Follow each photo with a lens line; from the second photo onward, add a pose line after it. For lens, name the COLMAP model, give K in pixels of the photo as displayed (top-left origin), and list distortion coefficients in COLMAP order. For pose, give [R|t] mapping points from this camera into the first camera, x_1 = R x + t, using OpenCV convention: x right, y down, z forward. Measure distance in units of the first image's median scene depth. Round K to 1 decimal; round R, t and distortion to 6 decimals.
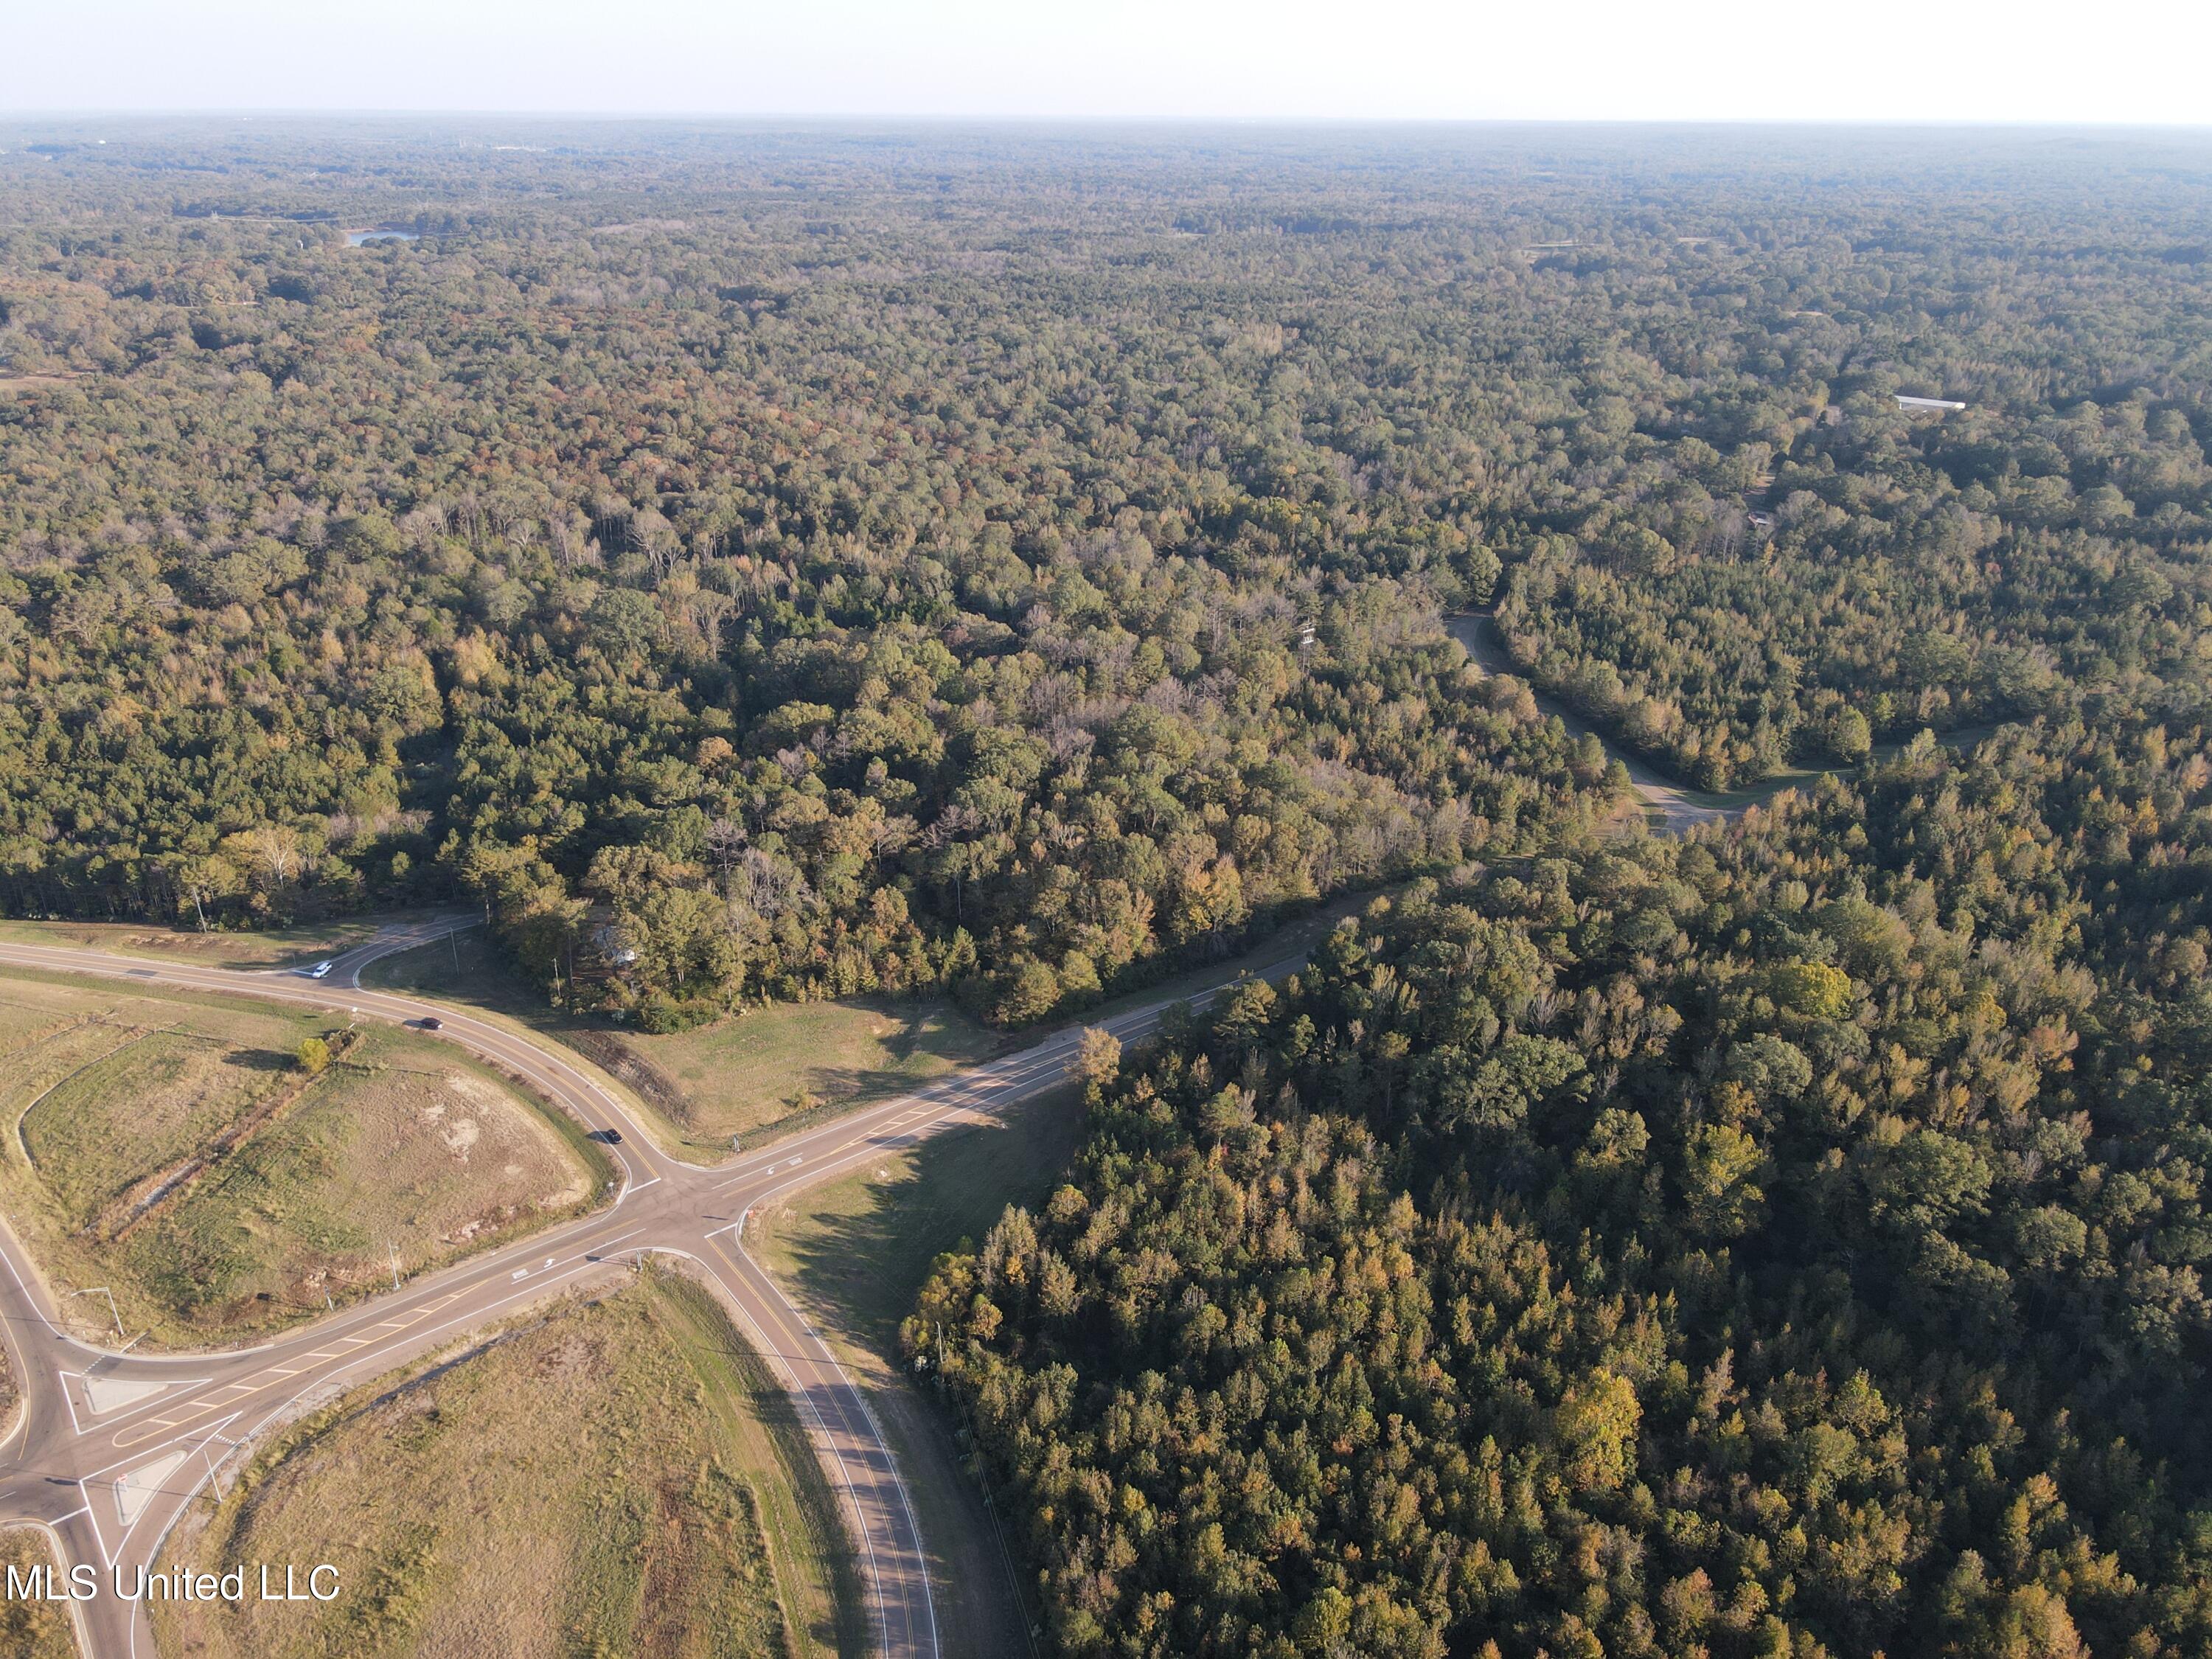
lens RADIAL K [[1623.5, 0, 1104.0], [0, 1623.5, 858.8], [0, 0, 1]] dist [0.009956, 0.011439]
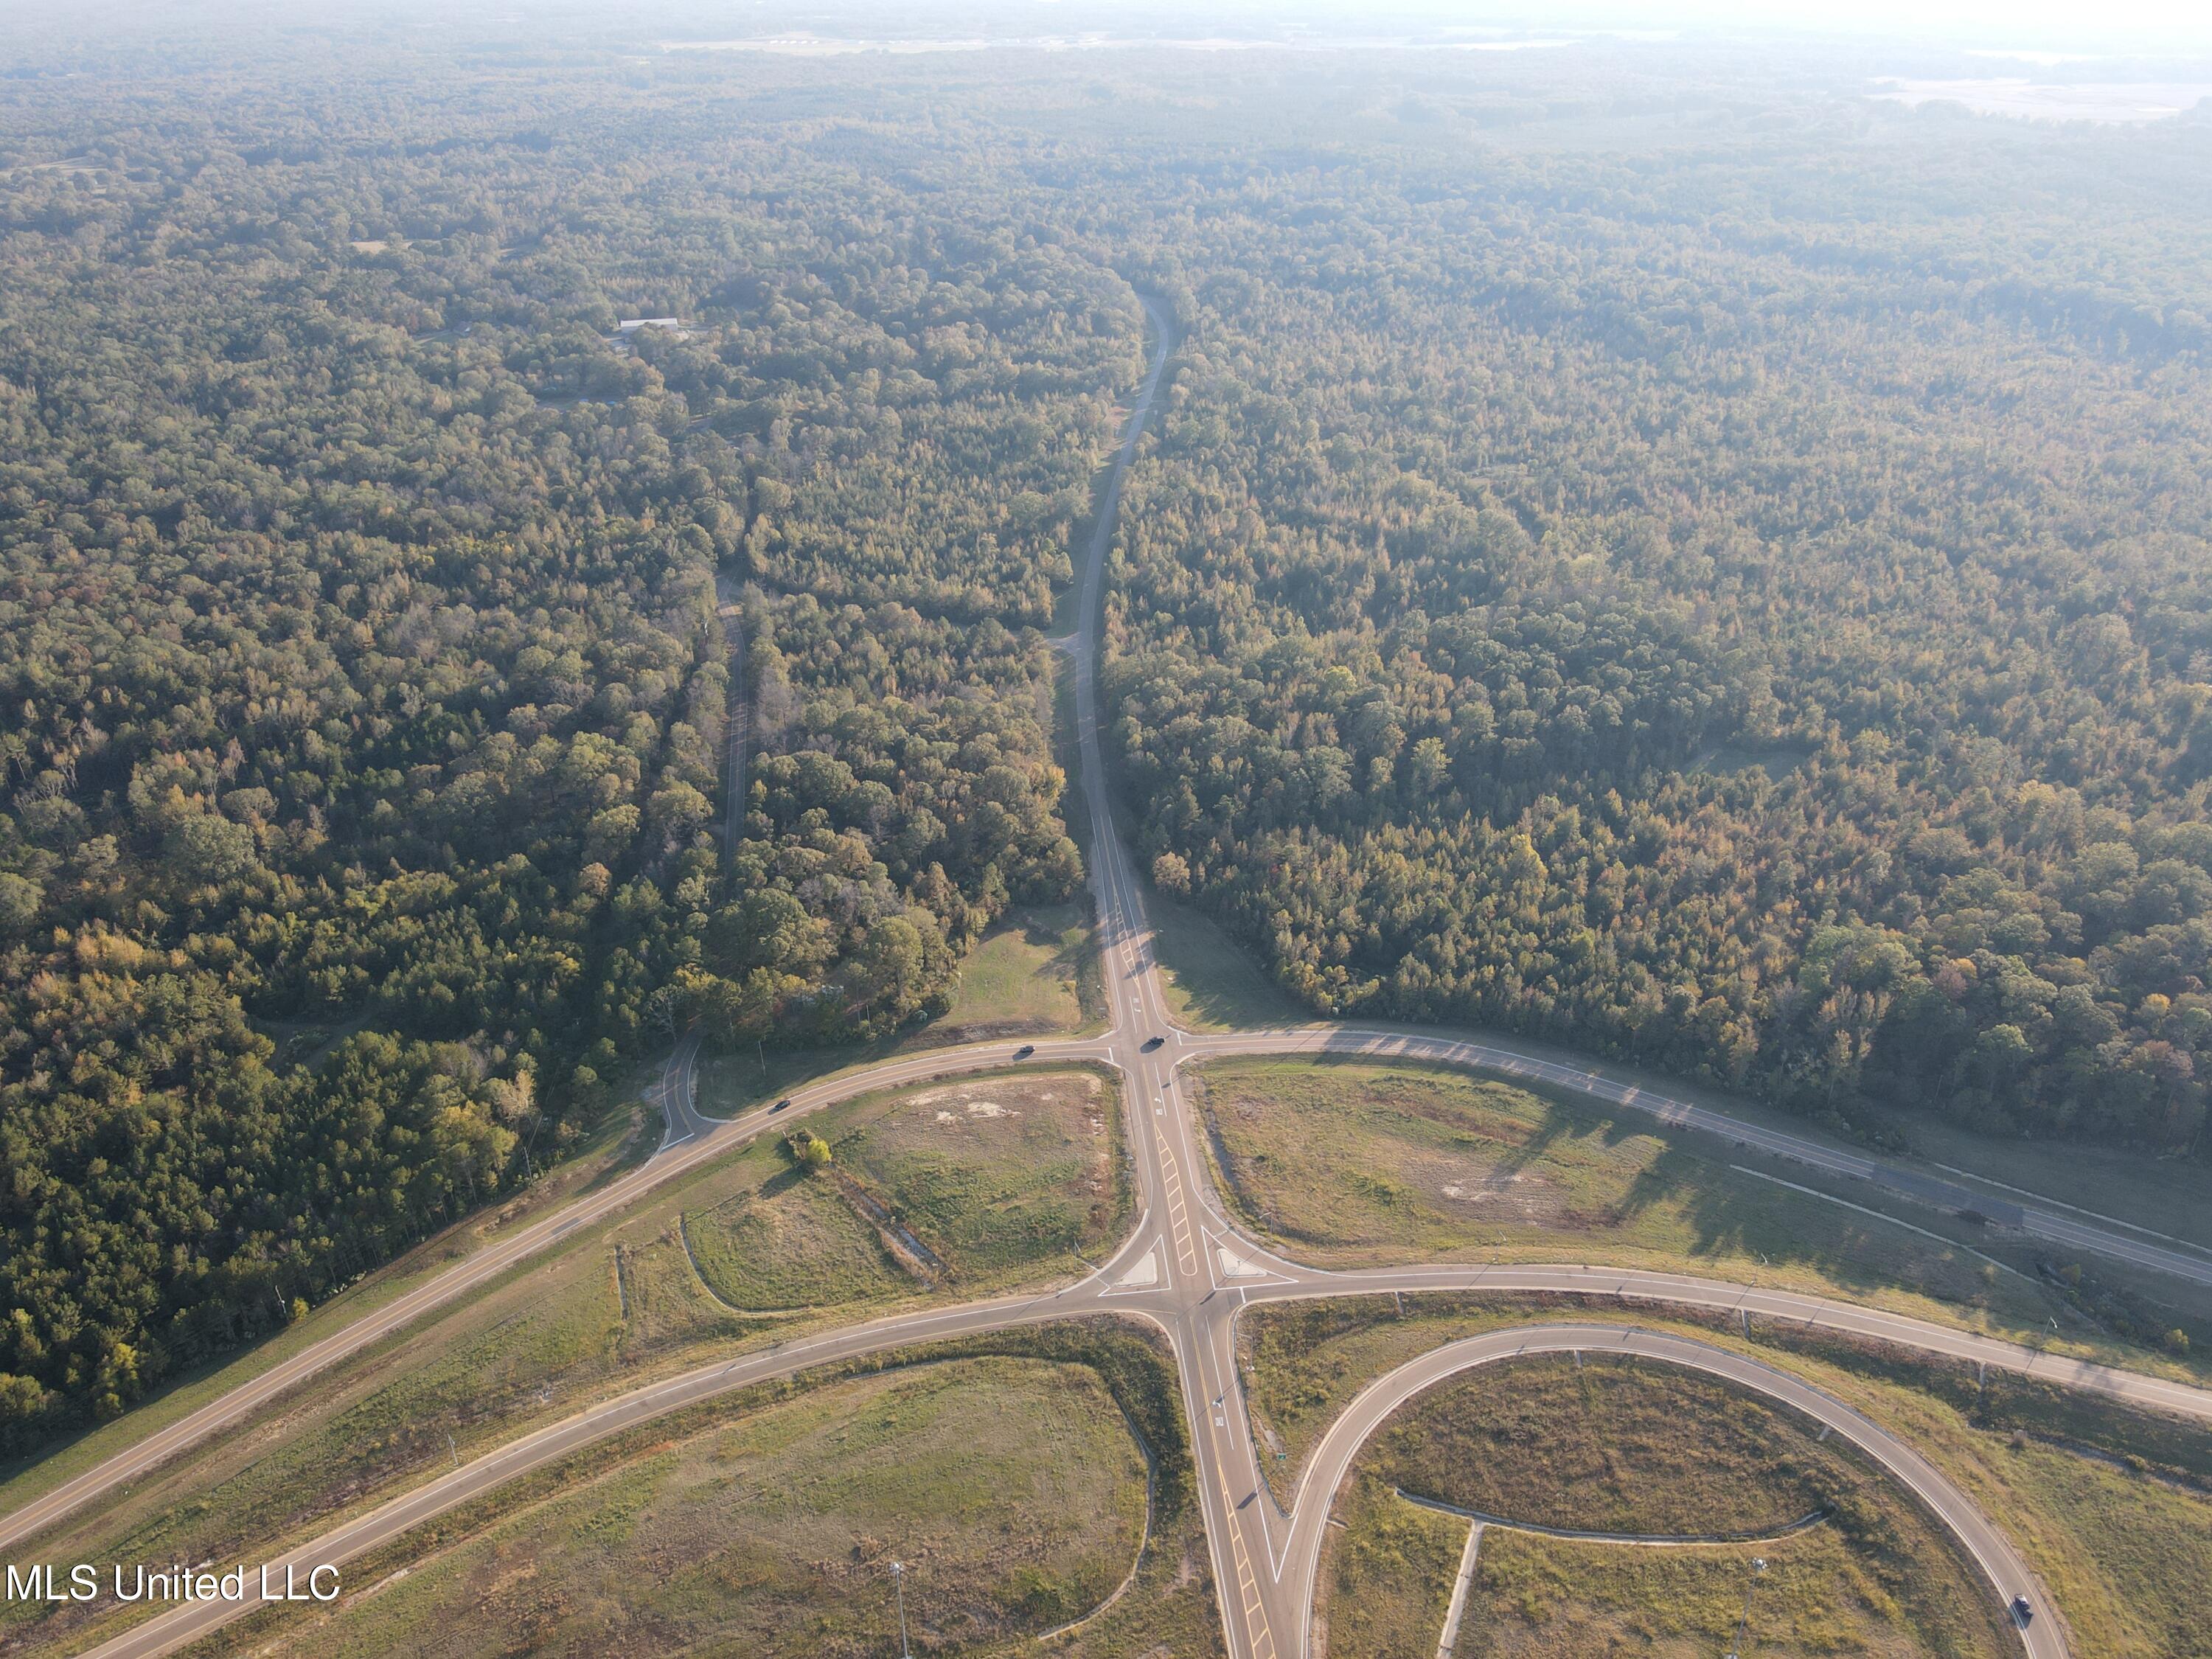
lens RADIAL K [[1623.5, 0, 1109.7], [0, 1623.5, 848.4], [0, 0, 1]] dist [0.009956, 0.011439]
pose [[0.527651, -0.427438, 0.734085, -1.005353], [0.368131, 0.893873, 0.255871, -0.277257], [-0.765548, 0.135229, 0.629007, 0.004802]]
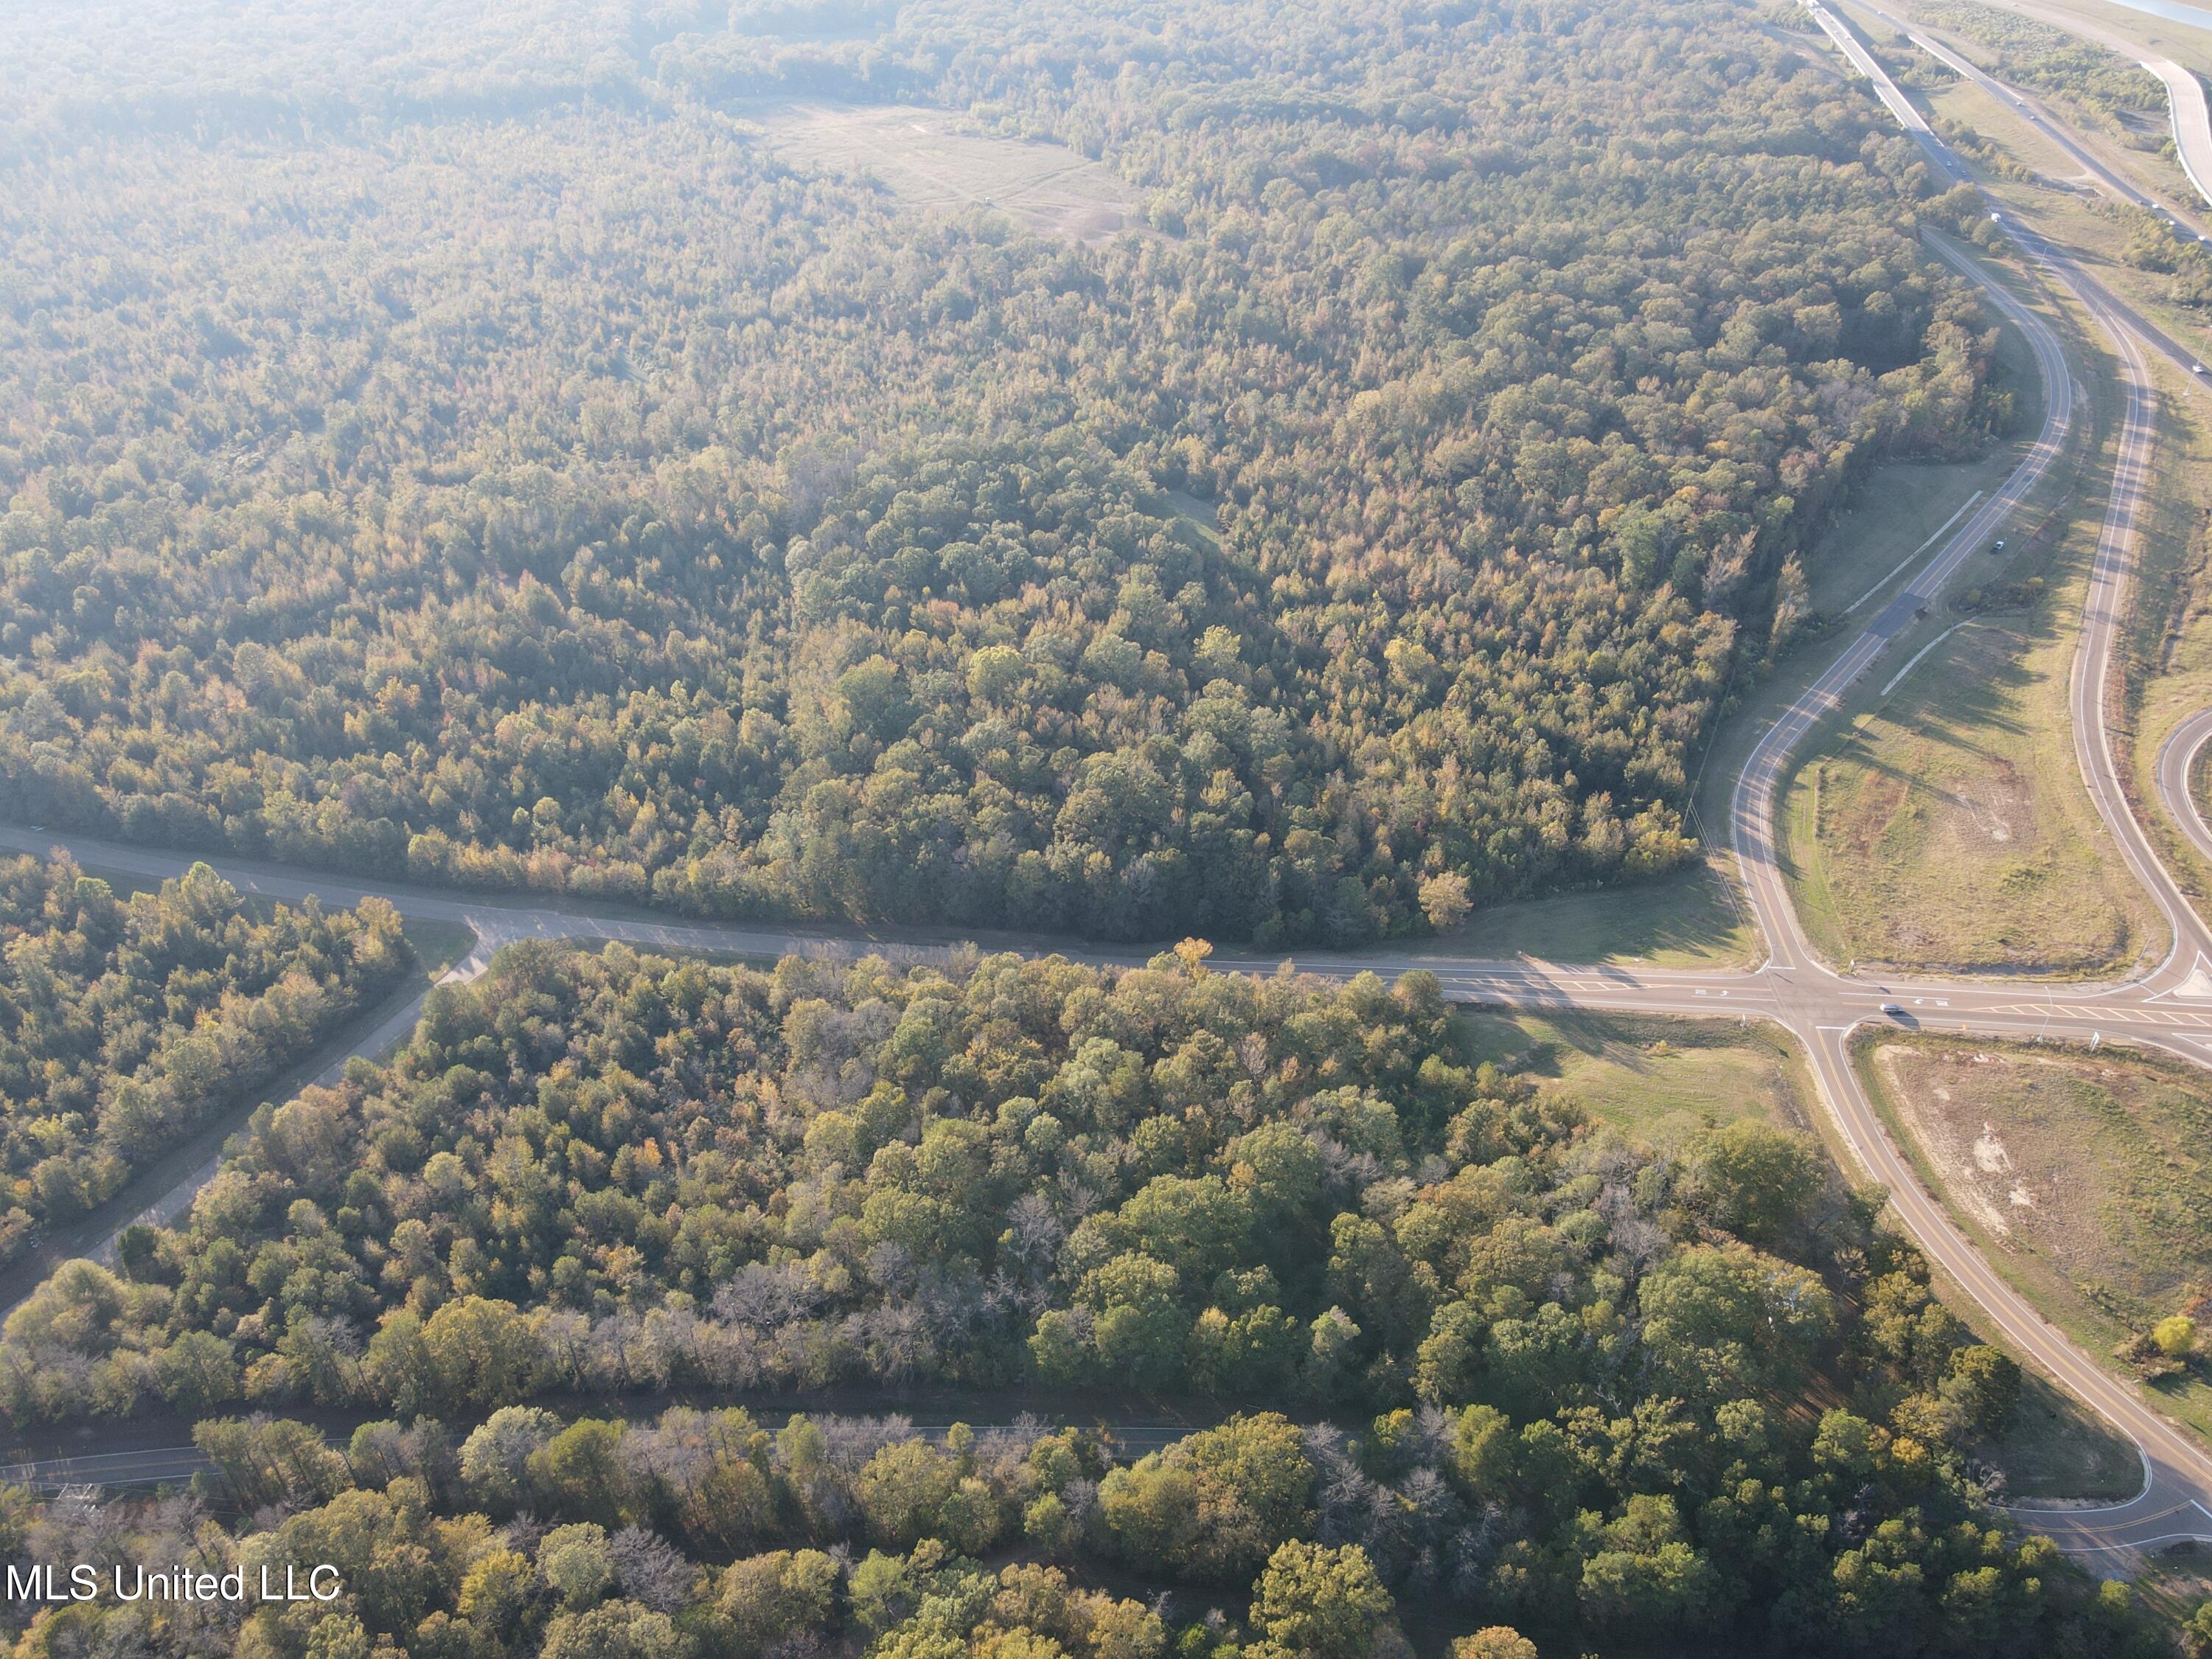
lens RADIAL K [[1623.5, 0, 1104.0], [0, 1623.5, 843.2], [0, 0, 1]] dist [0.009956, 0.011439]
pose [[-0.732862, -0.392374, 0.555837, -0.380258], [0.301616, 0.544933, 0.782353, -0.734132], [-0.609869, 0.741006, -0.281015, 1.180690]]
